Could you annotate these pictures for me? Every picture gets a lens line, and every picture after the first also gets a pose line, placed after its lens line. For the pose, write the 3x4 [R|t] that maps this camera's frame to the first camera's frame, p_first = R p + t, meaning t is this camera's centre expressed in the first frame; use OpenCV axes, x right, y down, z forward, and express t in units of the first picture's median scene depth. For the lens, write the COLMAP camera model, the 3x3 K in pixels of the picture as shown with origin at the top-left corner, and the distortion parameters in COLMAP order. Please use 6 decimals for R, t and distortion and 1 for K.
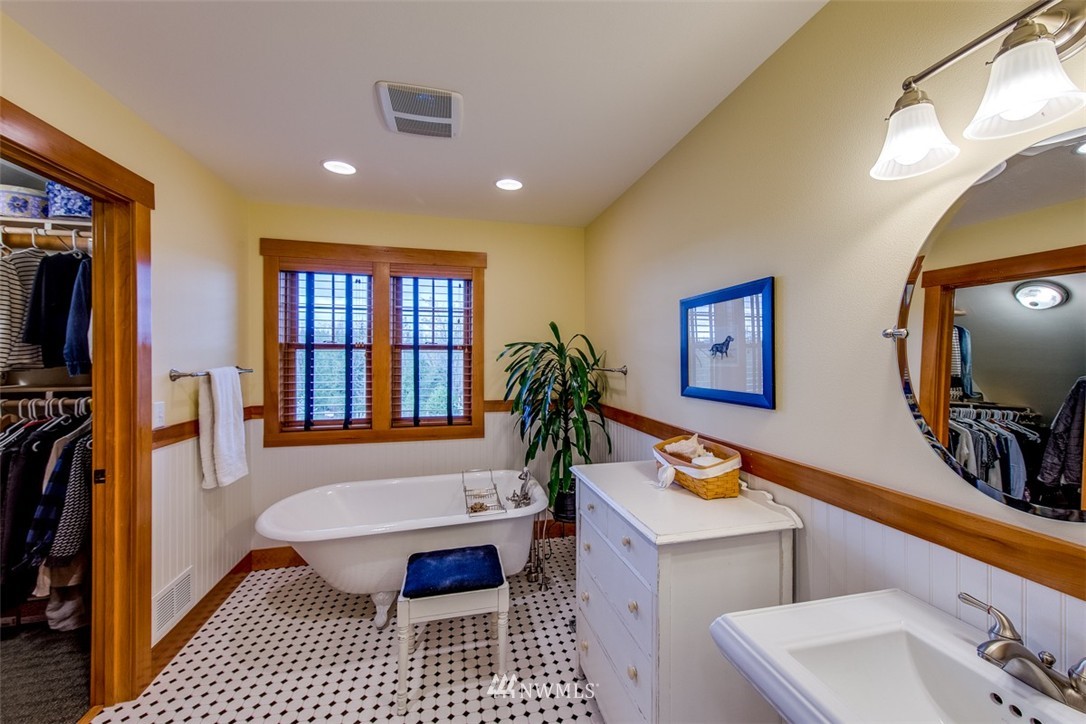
lens RADIAL K [[411.2, 0, 552.3], [0, 411.2, 354.3], [0, 0, 1]] dist [0.000288, -0.000049]
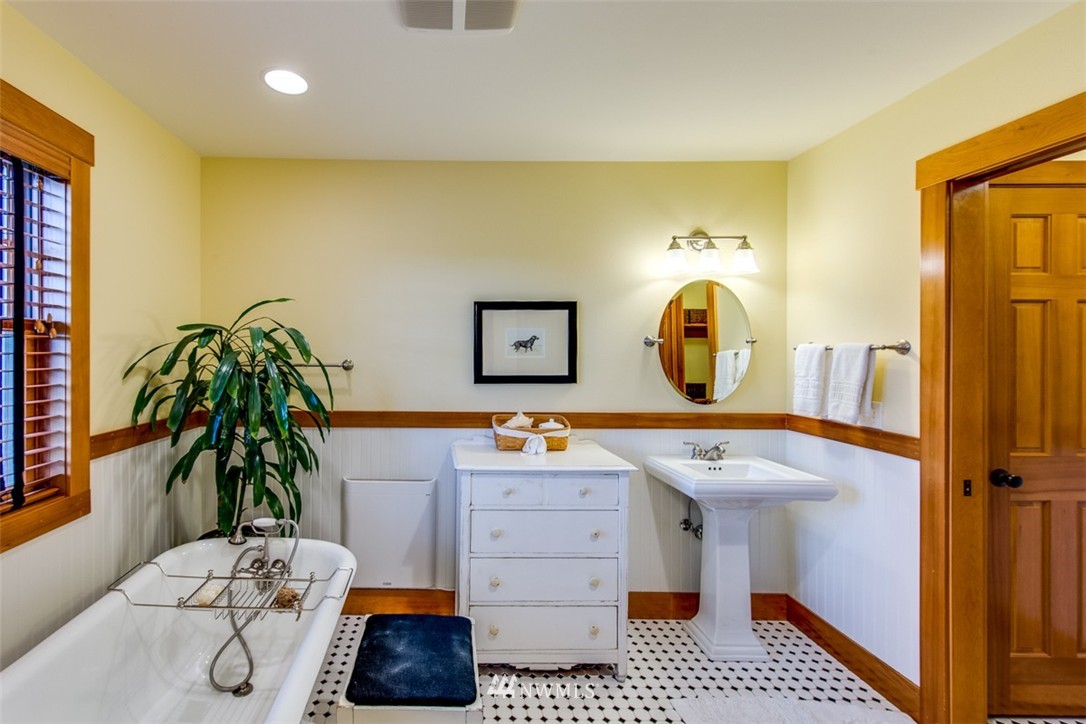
lens RADIAL K [[411.2, 0, 552.3], [0, 411.2, 354.3], [0, 0, 1]] dist [0.000288, -0.000049]
pose [[0.218007, -0.002711, 0.975943, -0.892099], [-0.011429, 0.999920, 0.005331, 0.010389], [-0.975880, -0.012316, 0.217959, 0.613870]]
